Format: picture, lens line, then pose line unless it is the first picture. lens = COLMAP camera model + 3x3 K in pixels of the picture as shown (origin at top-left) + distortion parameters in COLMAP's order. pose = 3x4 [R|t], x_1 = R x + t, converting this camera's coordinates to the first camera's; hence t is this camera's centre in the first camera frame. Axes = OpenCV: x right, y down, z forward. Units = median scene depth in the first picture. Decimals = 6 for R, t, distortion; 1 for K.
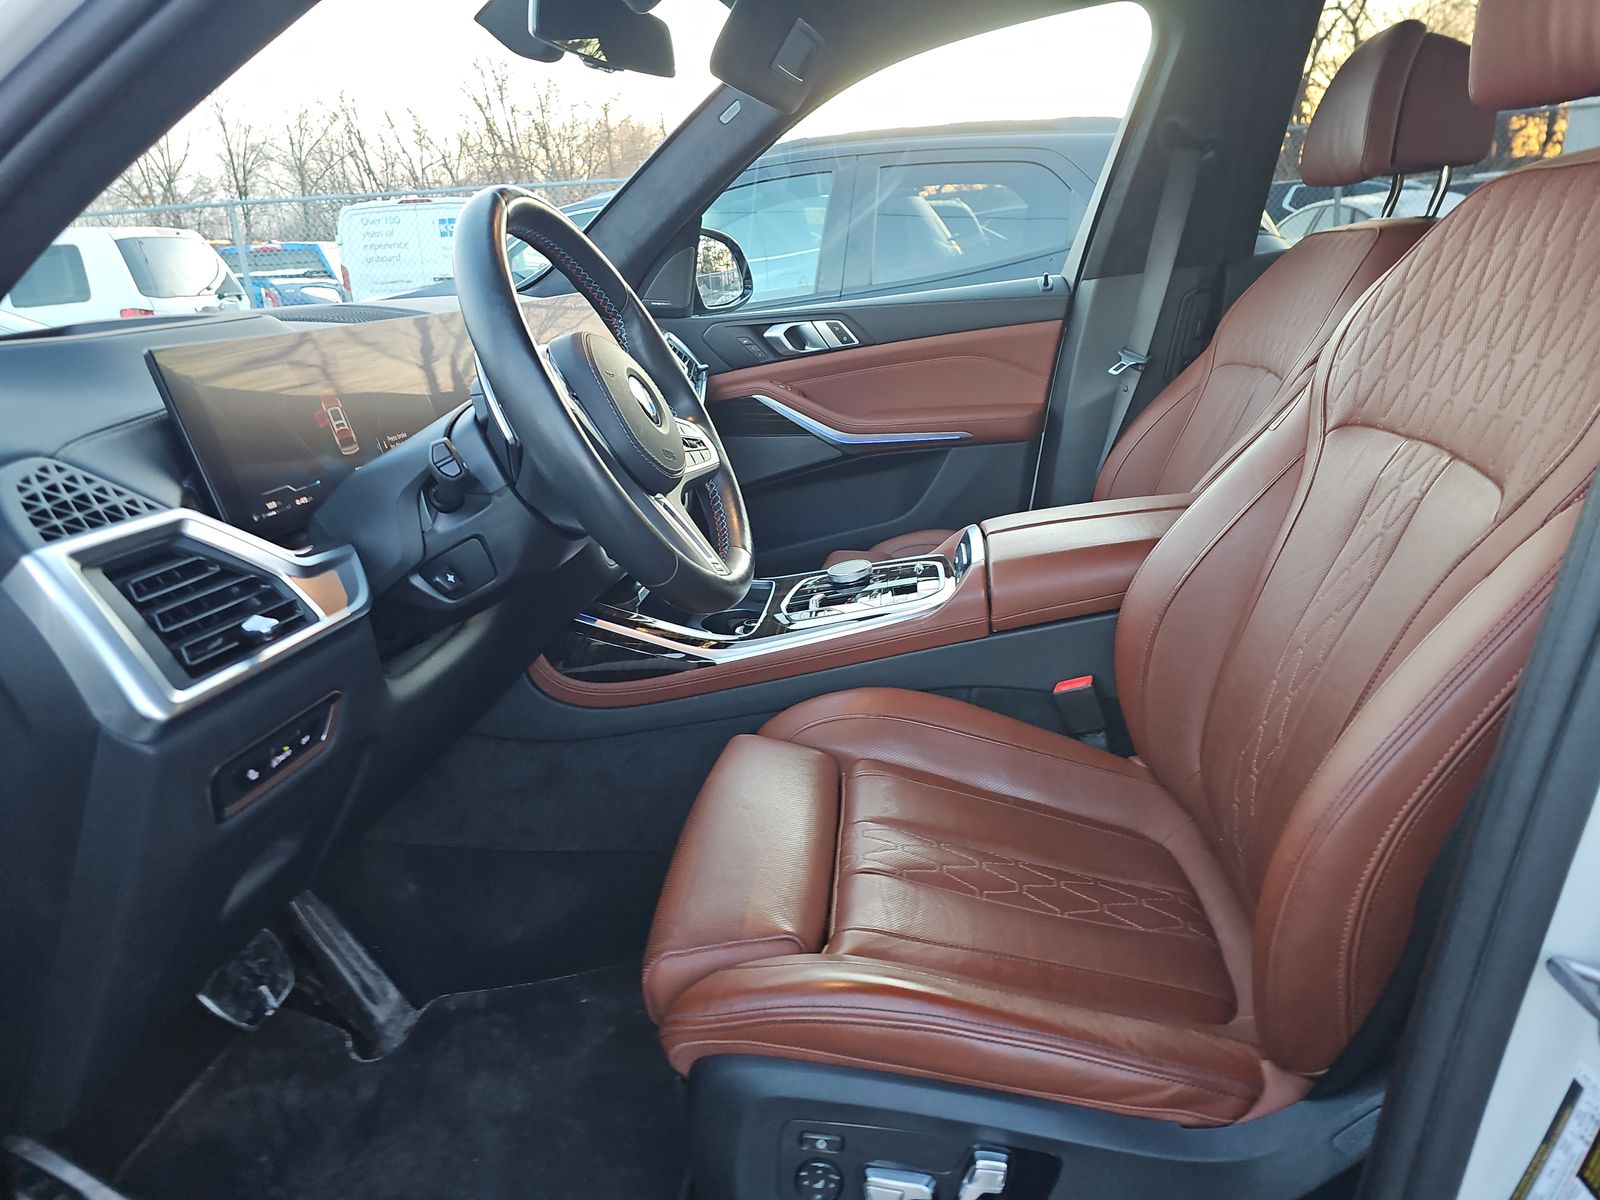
lens RADIAL K [[1064.6, 0, 800.3], [0, 1064.6, 610.4], [0, 0, 1]] dist [0.063316, -0.059573]
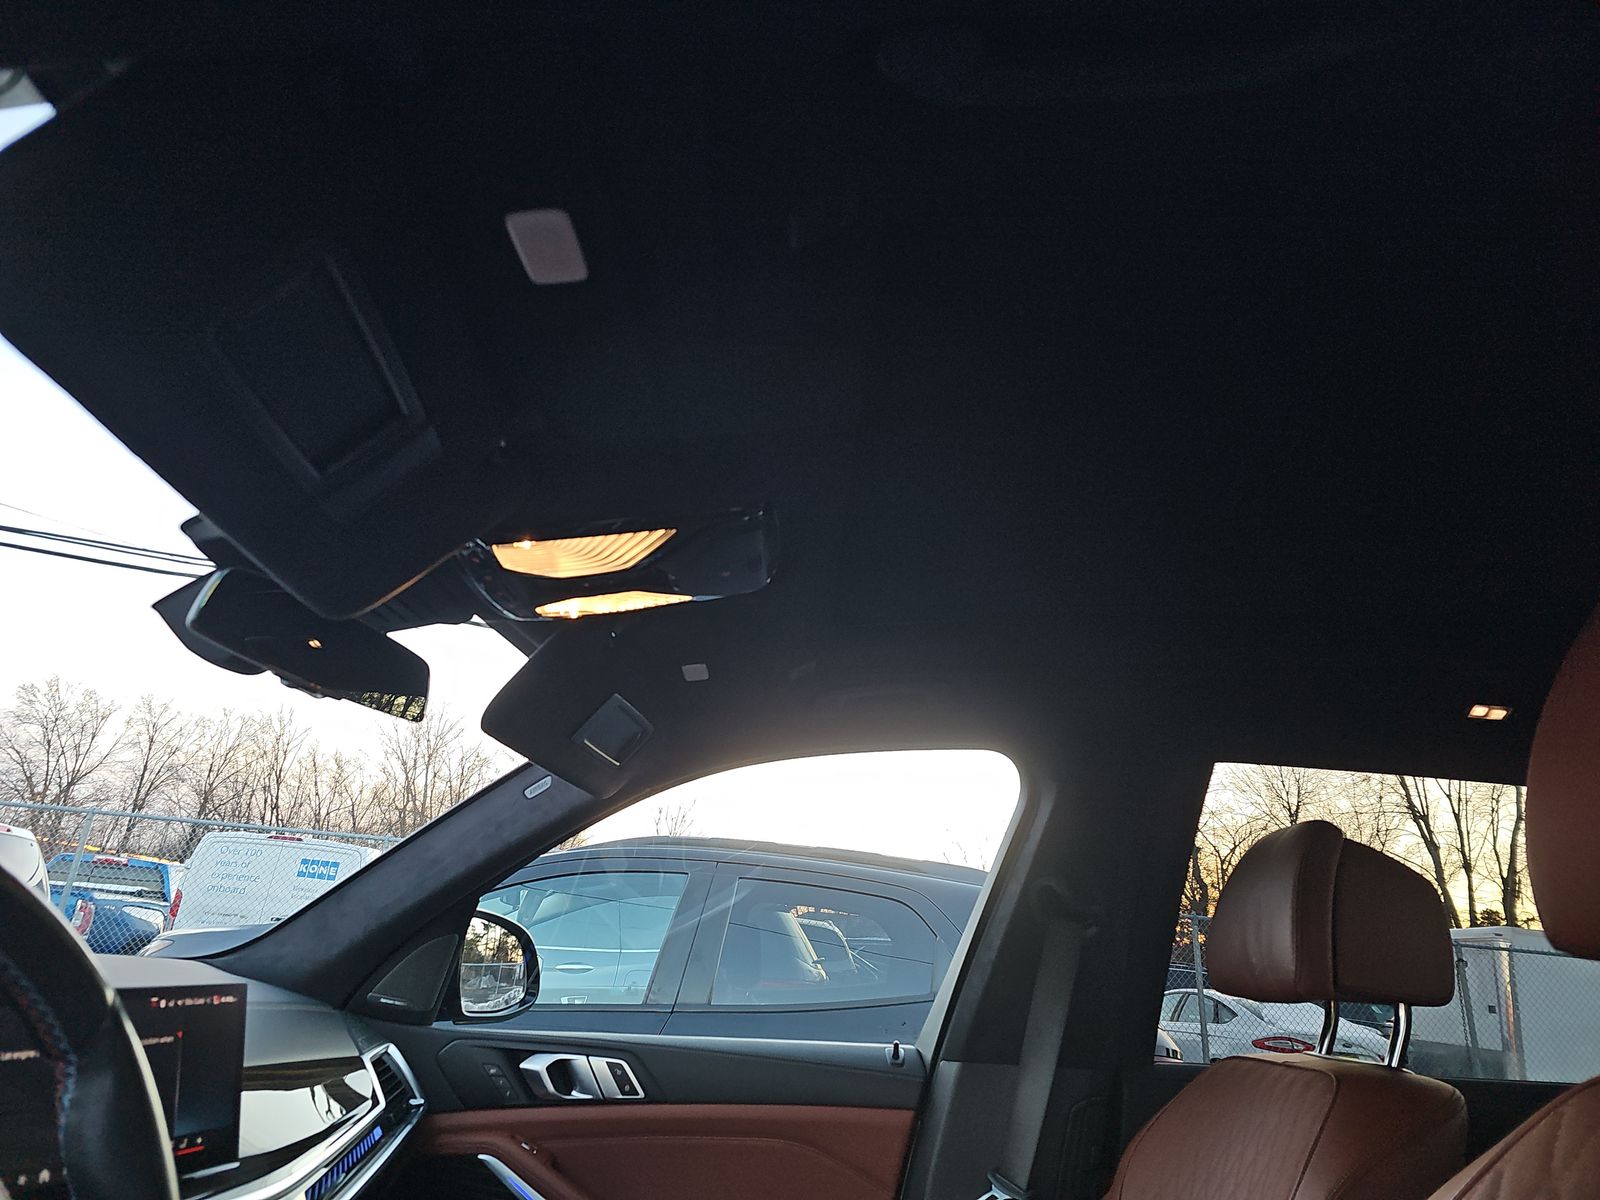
lens RADIAL K [[1064.6, 0, 800.3], [0, 1064.6, 610.4], [0, 0, 1]] dist [0.063316, -0.059573]
pose [[0.982820, 0.176826, 0.052889, 0.061161], [-0.110999, 0.795231, -0.596060, -0.086207], [-0.147458, 0.579949, 0.801196, 0.196196]]
